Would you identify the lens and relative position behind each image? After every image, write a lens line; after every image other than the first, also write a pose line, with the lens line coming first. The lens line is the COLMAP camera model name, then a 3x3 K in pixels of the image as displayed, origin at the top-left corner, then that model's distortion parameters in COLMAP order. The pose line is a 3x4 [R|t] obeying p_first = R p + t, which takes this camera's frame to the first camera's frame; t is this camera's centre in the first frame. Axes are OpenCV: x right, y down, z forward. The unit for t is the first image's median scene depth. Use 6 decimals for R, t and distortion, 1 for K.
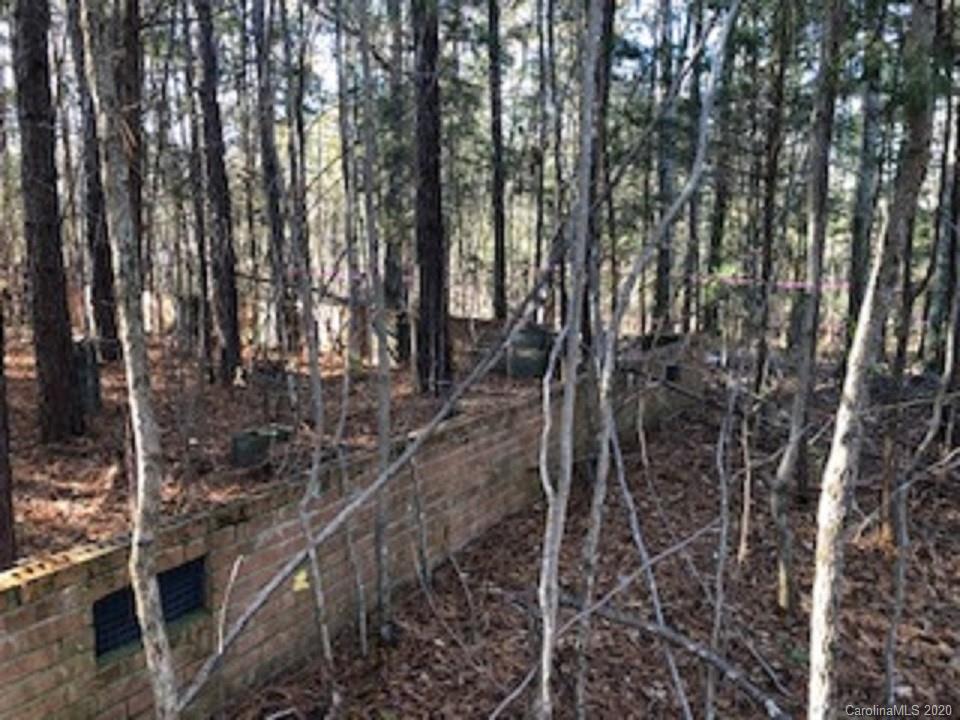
lens RADIAL K [[789.3, 0, 475.6], [0, 789.3, 363.0], [0, 0, 1]] dist [0.030335, -0.005992]
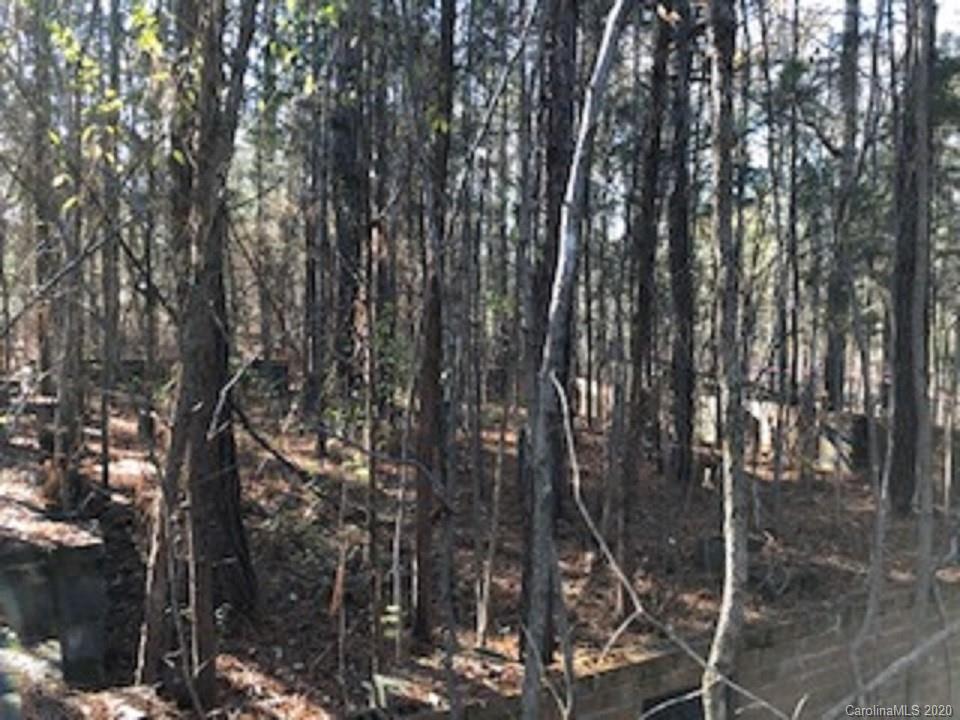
lens RADIAL K [[789.3, 0, 475.6], [0, 789.3, 363.0], [0, 0, 1]] dist [0.030335, -0.005992]
pose [[0.887516, 0.038420, -0.459173, -0.123344], [-0.083899, 0.993334, -0.079051, -0.029389], [0.453075, 0.108683, 0.884823, -0.056810]]
